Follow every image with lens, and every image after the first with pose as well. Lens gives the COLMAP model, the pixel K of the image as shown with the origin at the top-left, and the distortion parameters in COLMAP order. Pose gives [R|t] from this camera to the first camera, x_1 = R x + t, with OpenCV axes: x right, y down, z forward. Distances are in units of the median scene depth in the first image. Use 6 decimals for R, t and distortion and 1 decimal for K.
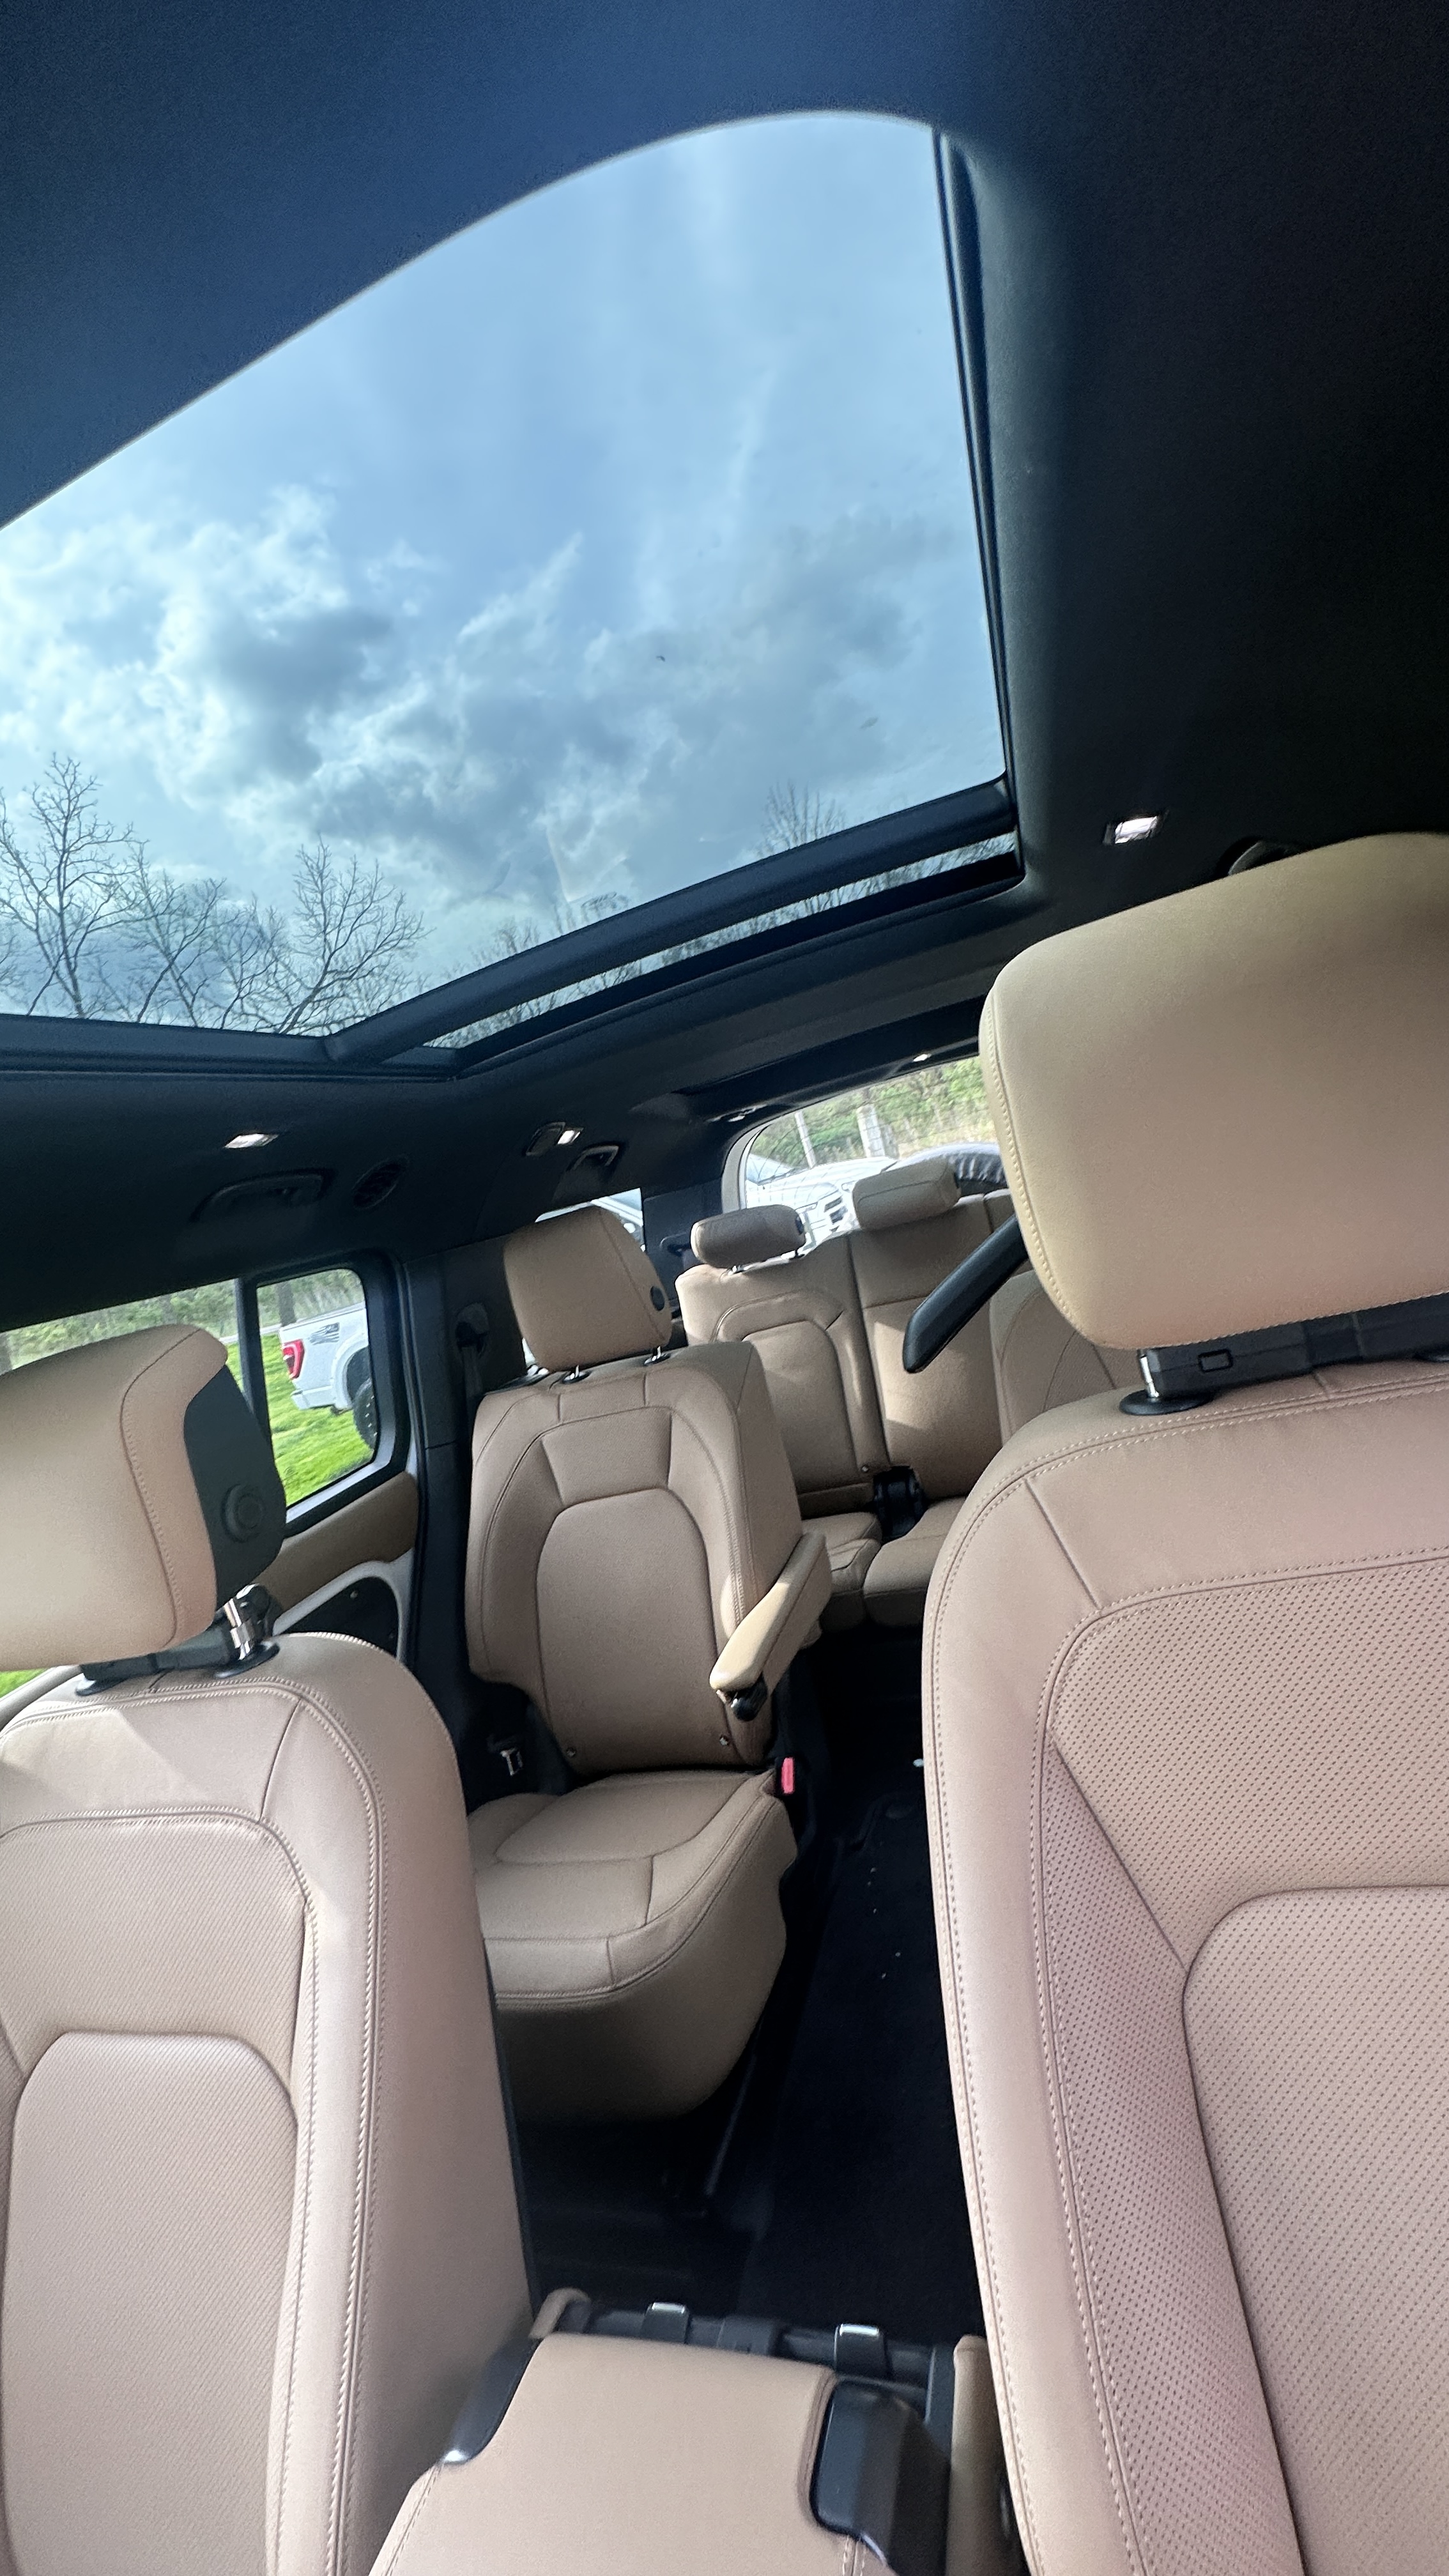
lens RADIAL K [[1033.4, 0, 725.6], [0, 1033.4, 1291.8], [0, 0, 1]] dist [0.011014, 0.000066]
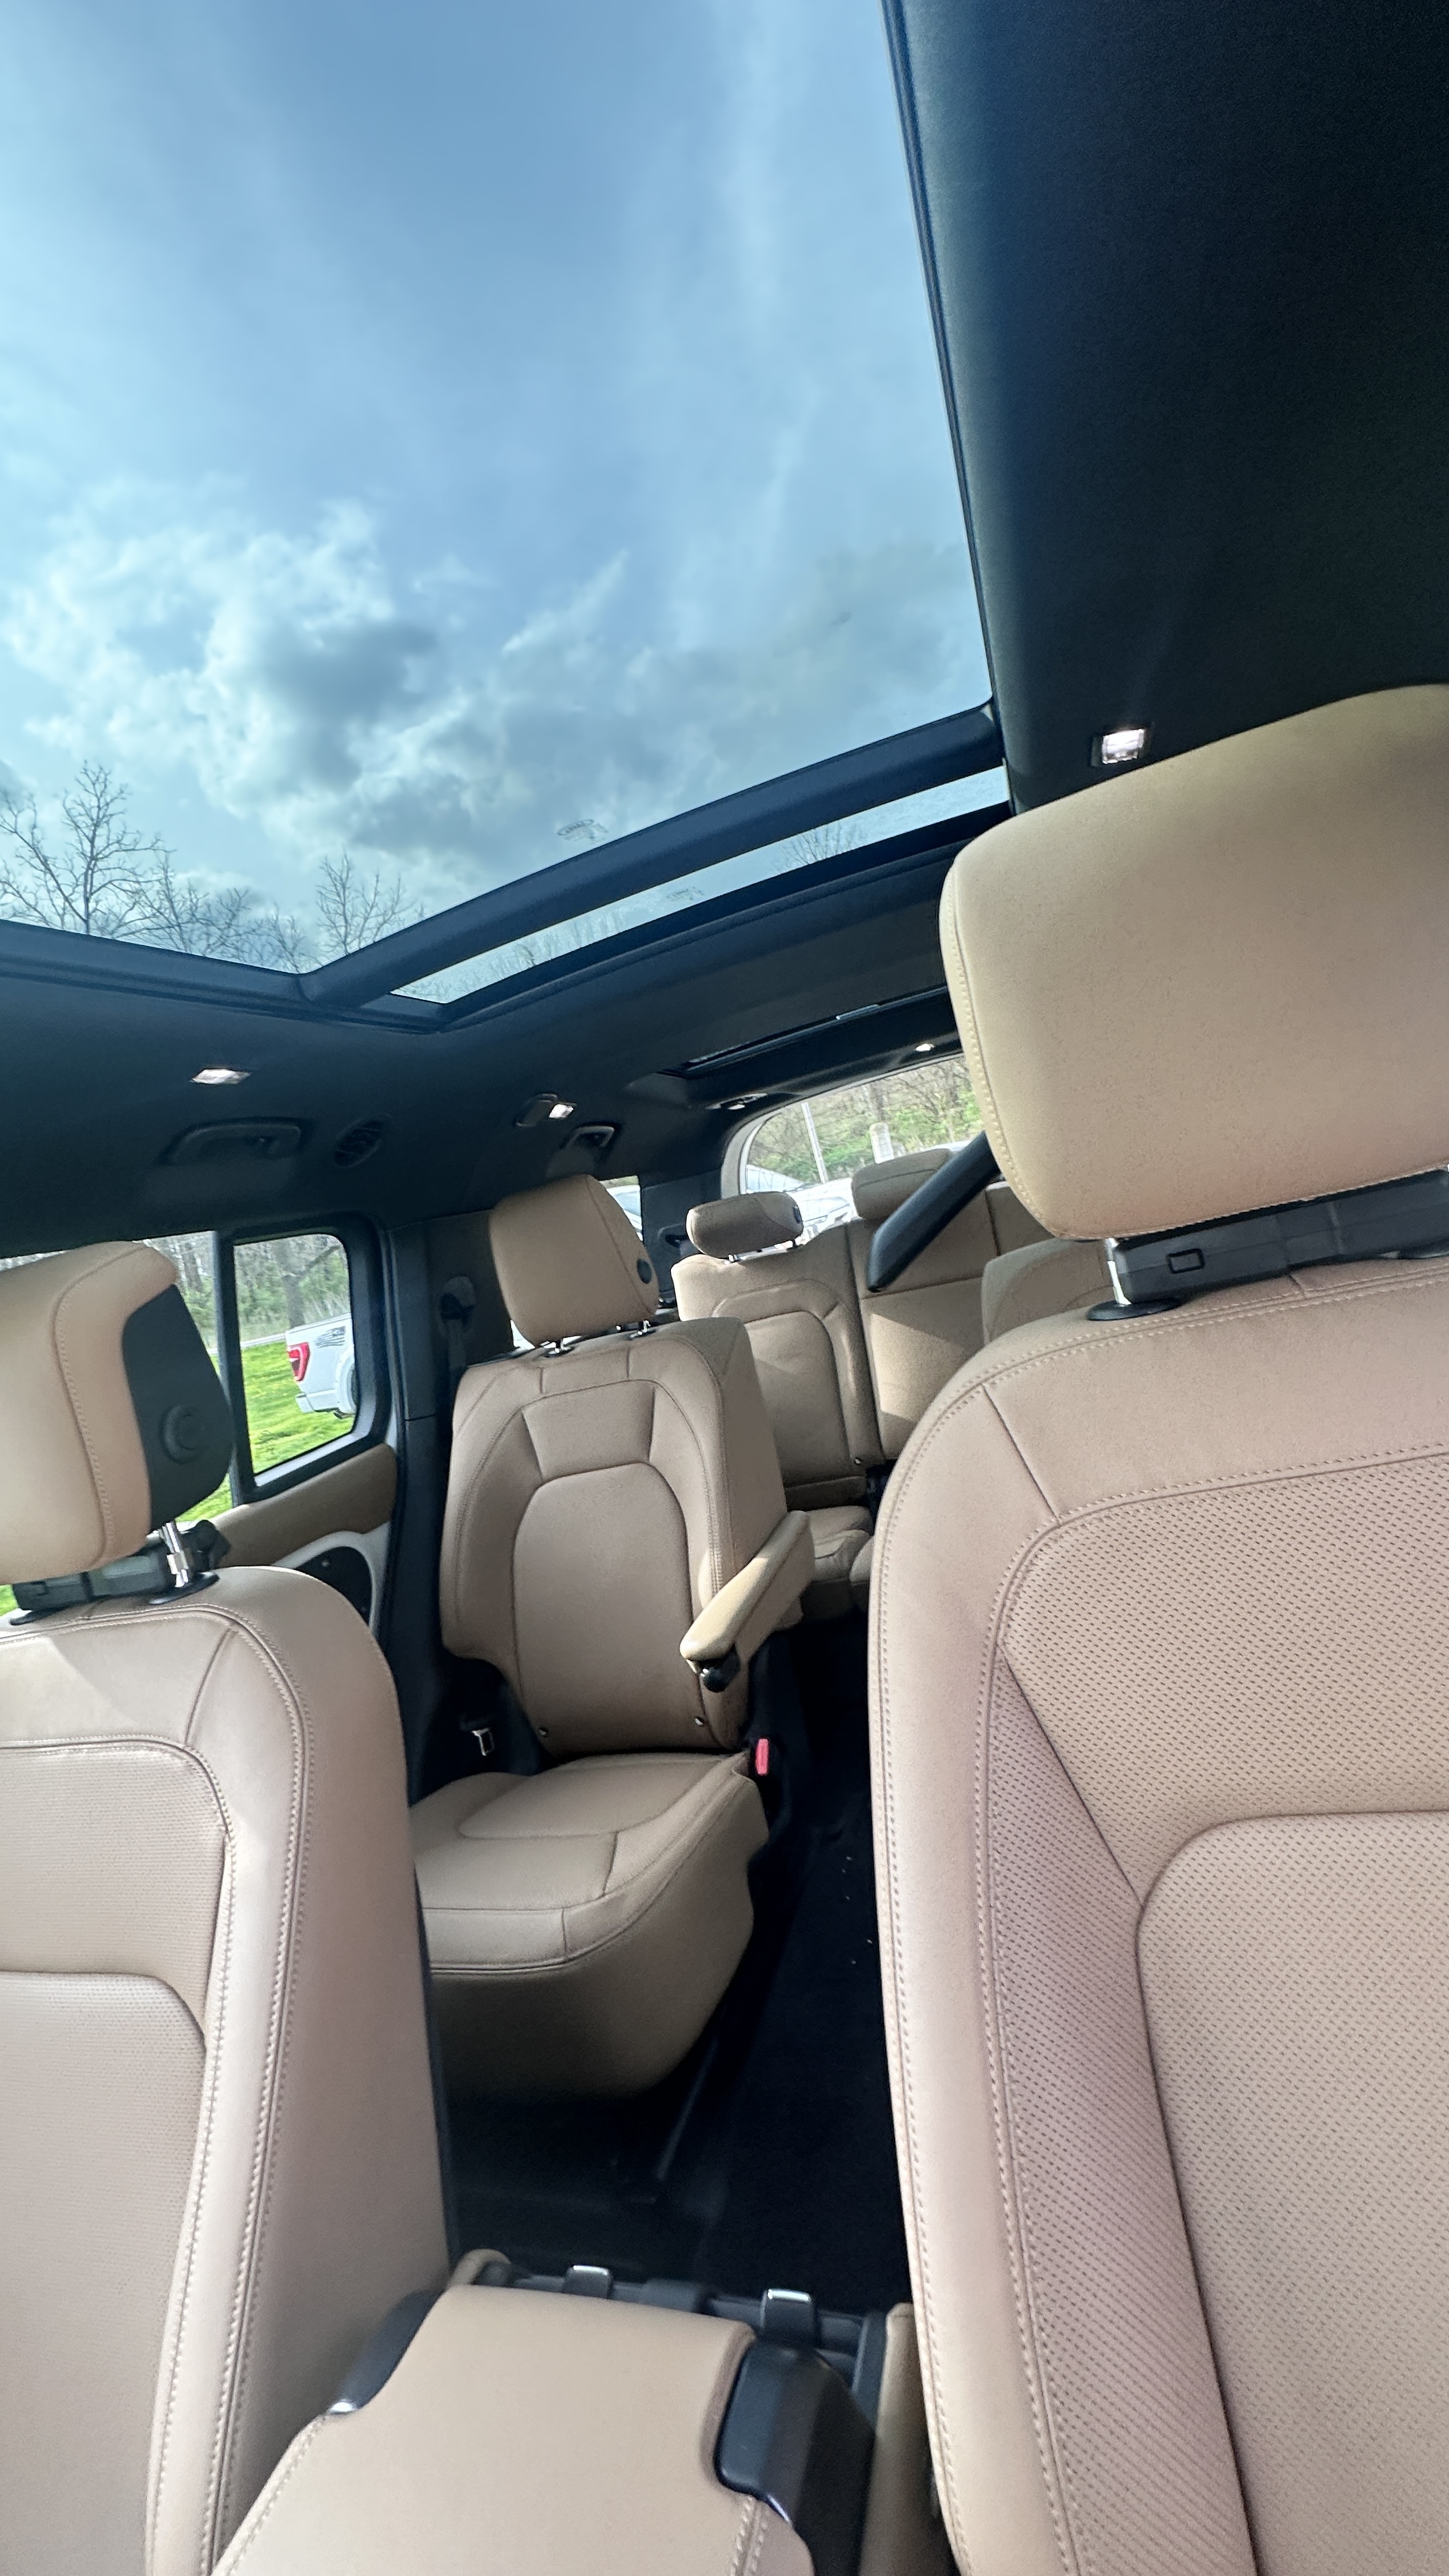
lens RADIAL K [[1036.2, 0, 724.5], [0, 1036.2, 1288.0], [0, 0, 1]] dist [0.011227, -0.000056]
pose [[0.999688, 0.022354, -0.011122, 0.026535], [-0.022573, 0.999546, -0.019973, 0.050287], [0.010671, 0.020218, 0.999739, 0.020432]]
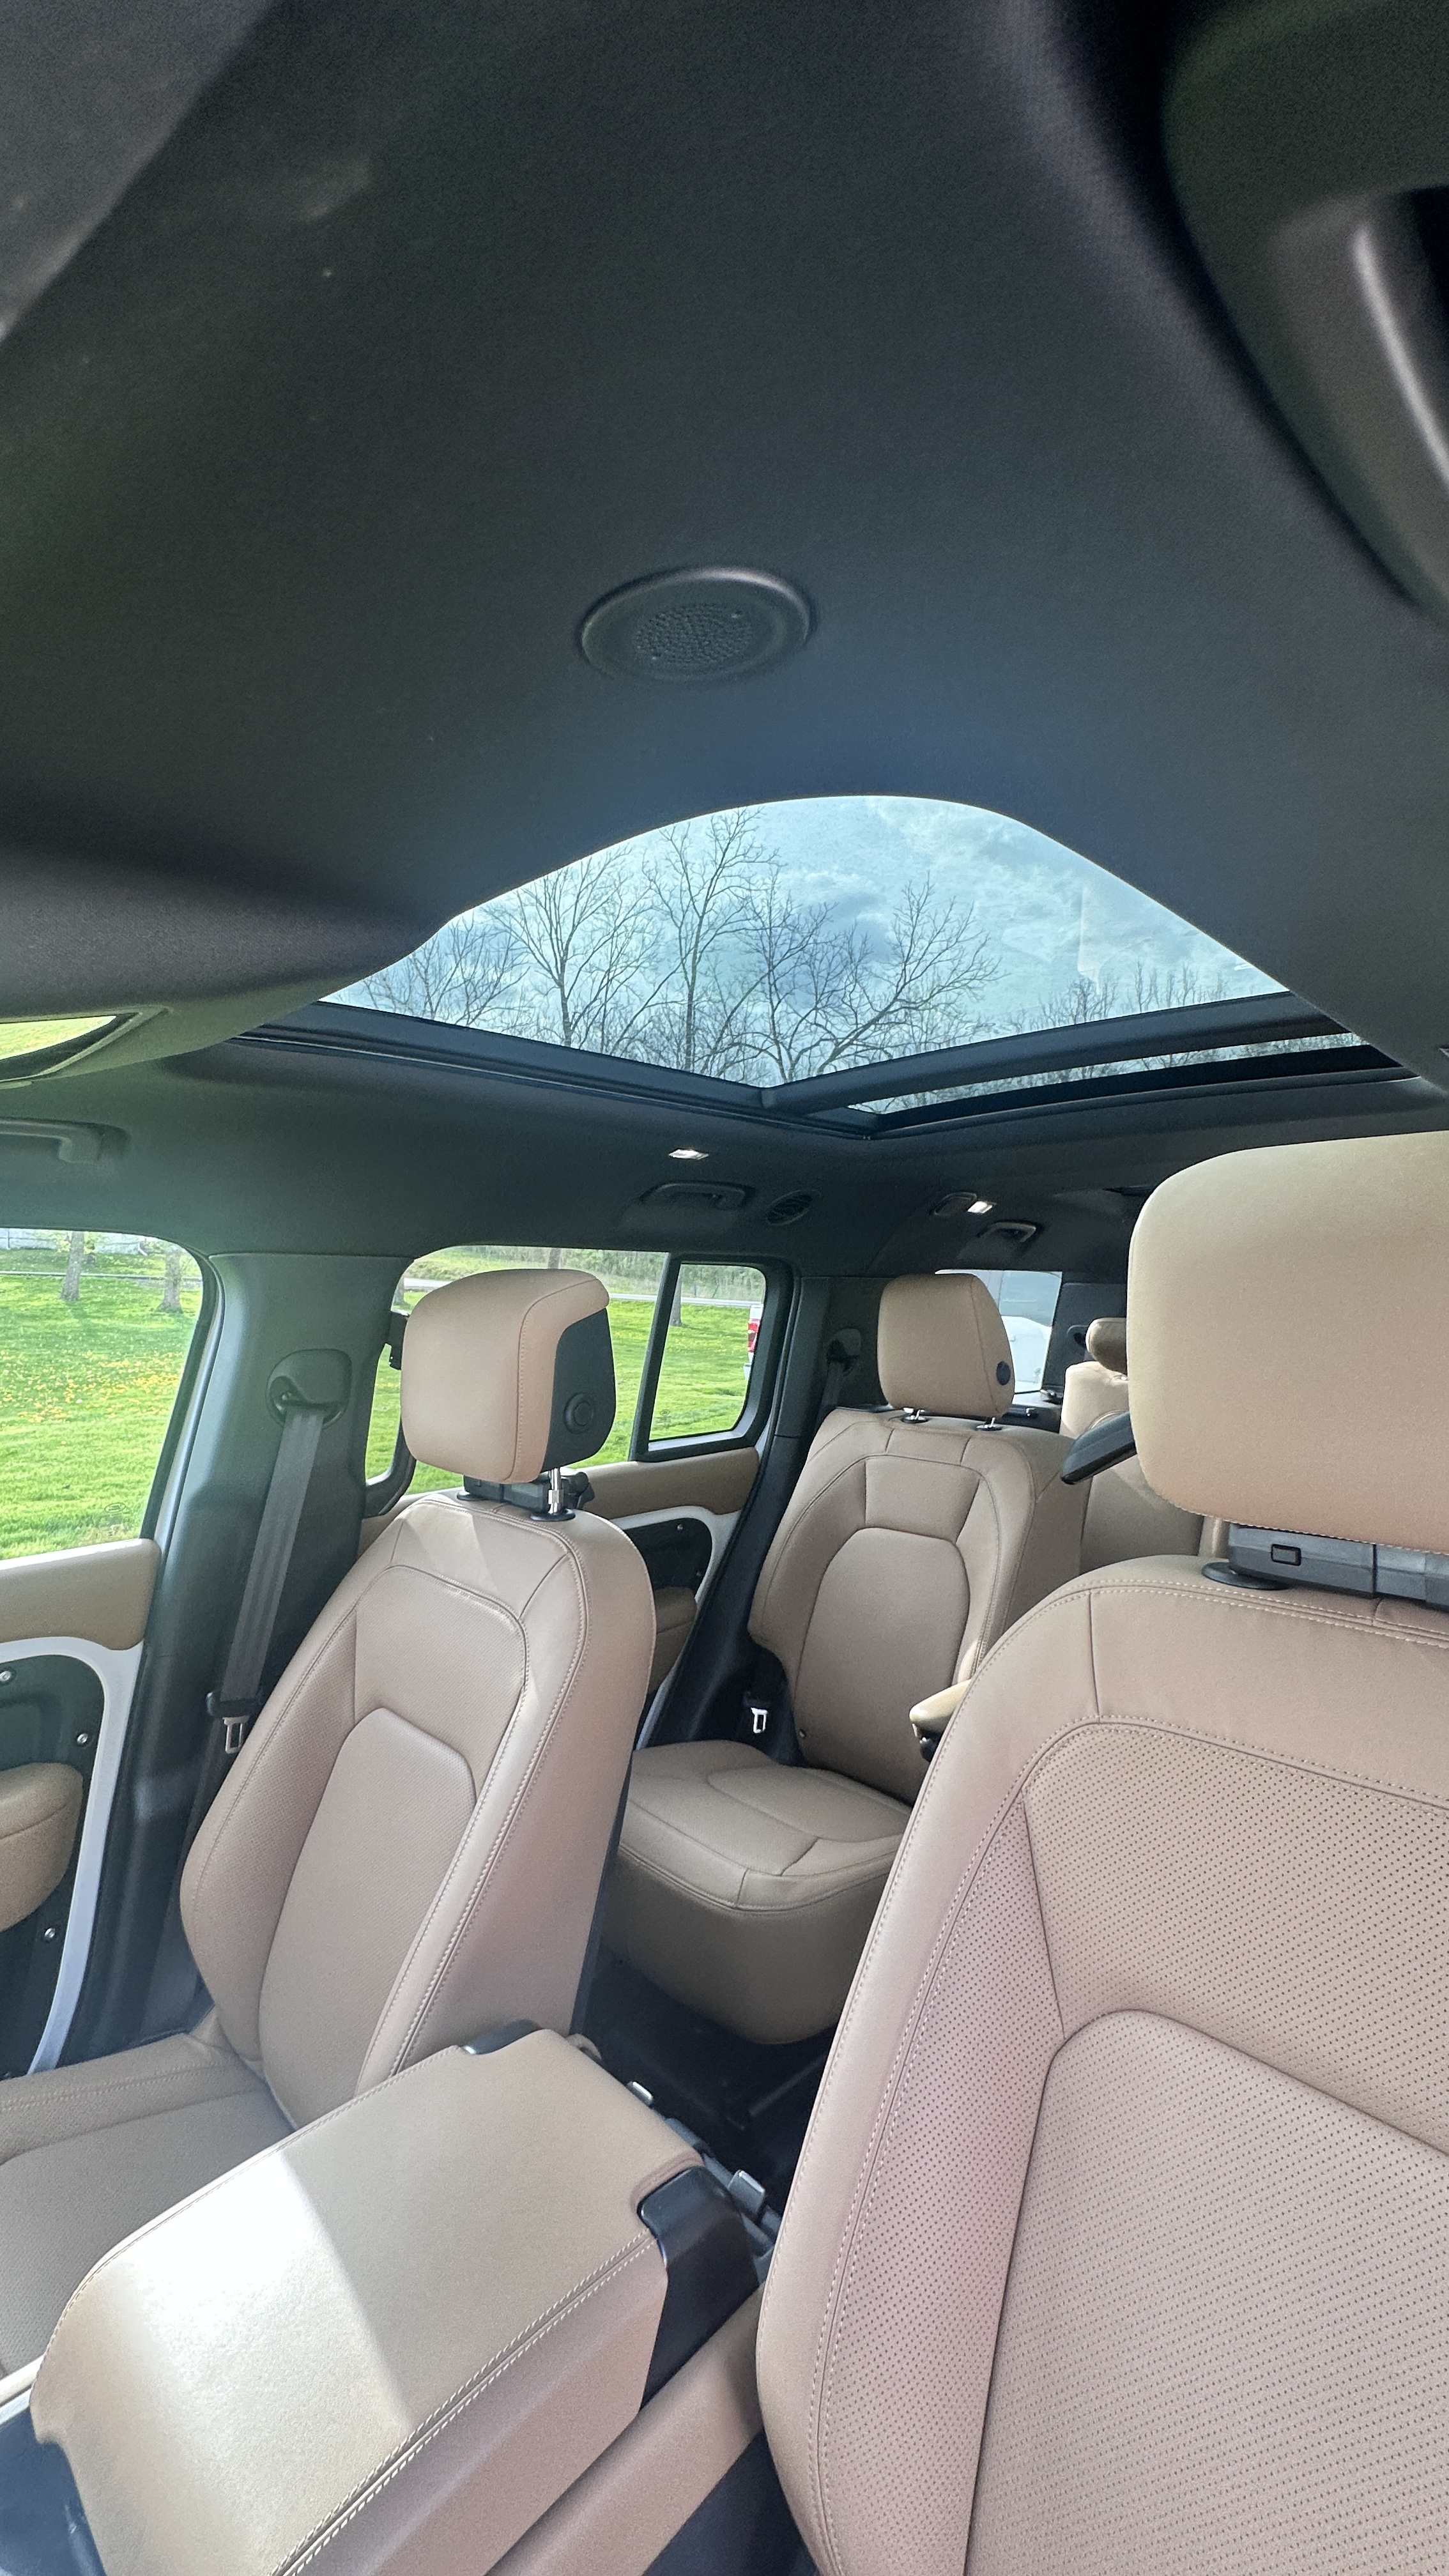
lens RADIAL K [[1036.2, 0, 724.5], [0, 1036.2, 1288.0], [0, 0, 1]] dist [0.011227, -0.000056]
pose [[0.859213, 0.275573, -0.431059, 0.150930], [-0.293704, 0.955557, 0.025453, -0.024073], [0.418916, 0.104734, 0.901964, -0.114405]]
